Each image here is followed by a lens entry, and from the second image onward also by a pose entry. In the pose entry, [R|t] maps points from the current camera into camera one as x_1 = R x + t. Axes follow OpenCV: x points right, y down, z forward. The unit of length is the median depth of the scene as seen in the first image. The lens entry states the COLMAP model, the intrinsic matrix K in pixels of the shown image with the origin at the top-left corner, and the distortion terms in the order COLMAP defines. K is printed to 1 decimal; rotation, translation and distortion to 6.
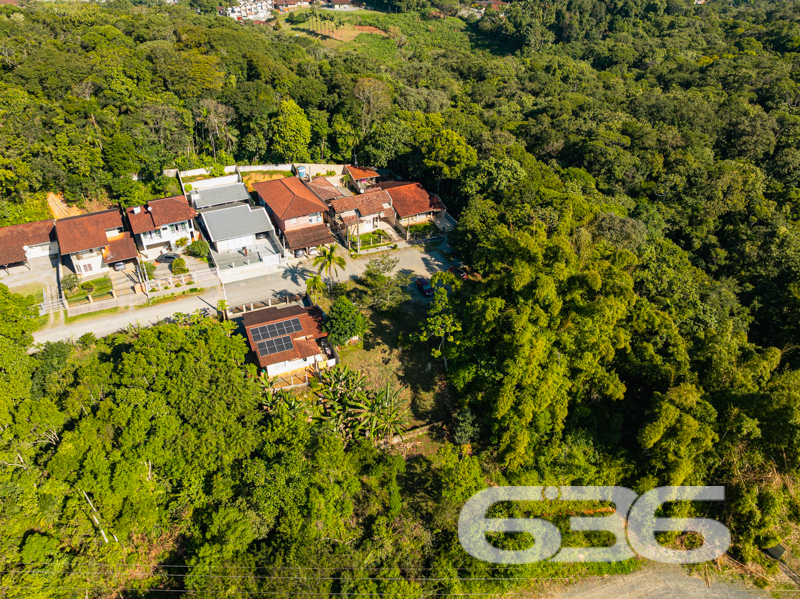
lens RADIAL K [[559.7, 0, 400.0], [0, 559.7, 299.5], [0, 0, 1]] dist [-0.077539, 0.044324]
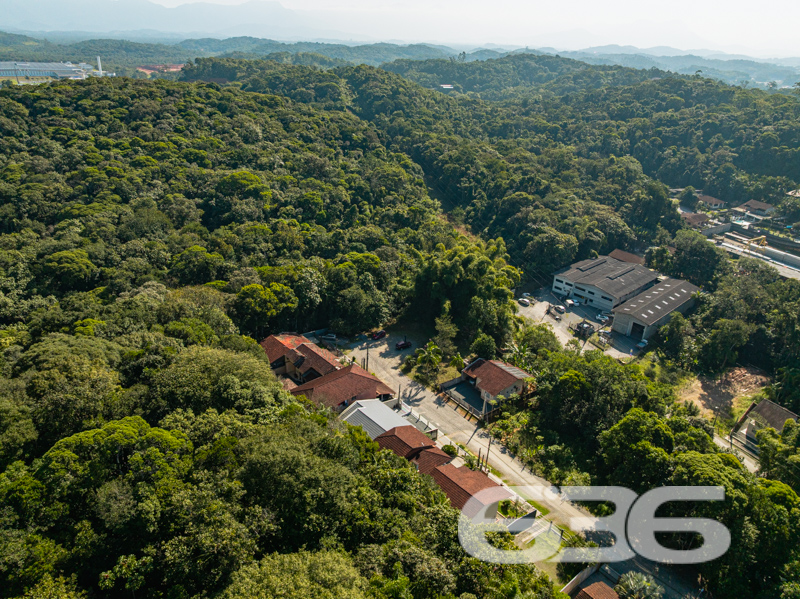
lens RADIAL K [[559.7, 0, 400.0], [0, 559.7, 299.5], [0, 0, 1]] dist [-0.077539, 0.044324]
pose [[-0.210066, -0.455586, 0.865052, -1.122582], [0.556015, 0.672111, 0.488993, -0.791934], [-0.804189, 0.583702, 0.112125, 0.769752]]
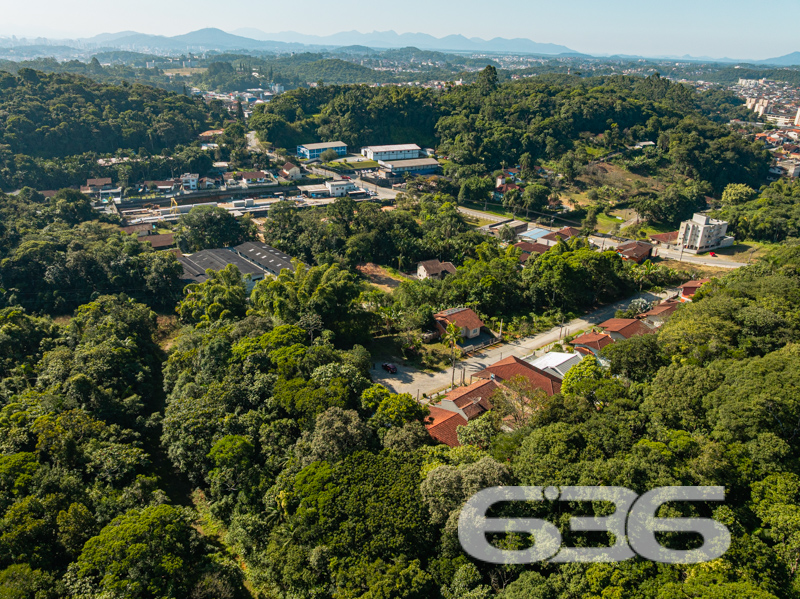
lens RADIAL K [[559.7, 0, 400.0], [0, 559.7, 299.5], [0, 0, 1]] dist [-0.077539, 0.044324]
pose [[-0.976130, 0.021697, -0.216100, 0.304915], [-0.179863, 0.476947, 0.860332, -1.260735], [0.121735, 0.878664, -0.461659, 1.467555]]
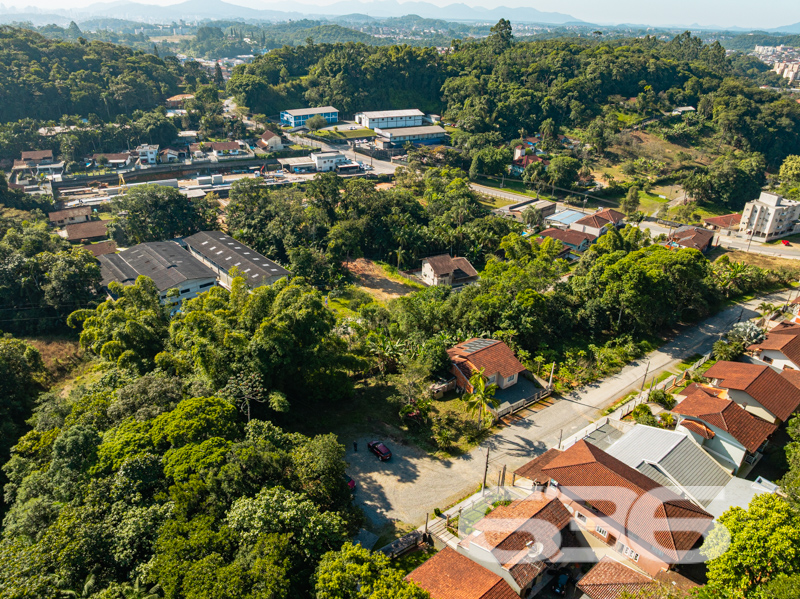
lens RADIAL K [[559.7, 0, 400.0], [0, 559.7, 299.5], [0, 0, 1]] dist [-0.077539, 0.044324]
pose [[-0.976798, 0.033283, -0.211559, 0.182254], [-0.176027, 0.437883, 0.881631, -0.861096], [0.121982, 0.898416, -0.421865, 1.140556]]
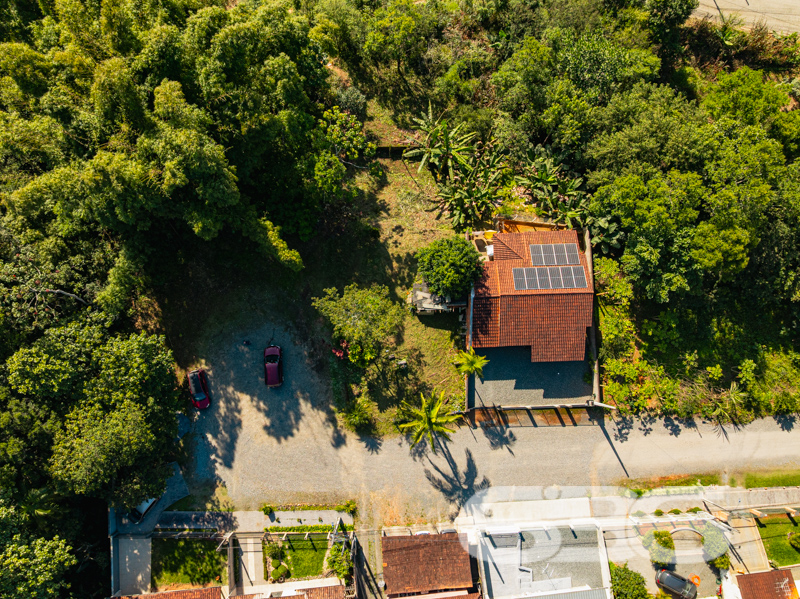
lens RADIAL K [[559.7, 0, 400.0], [0, 559.7, 299.5], [0, 0, 1]] dist [-0.077539, 0.044324]
pose [[-0.919274, -0.392914, -0.023540, -0.037211], [0.194395, -0.505188, 0.840830, -0.443383], [-0.342266, 0.768377, 0.540787, 0.577073]]
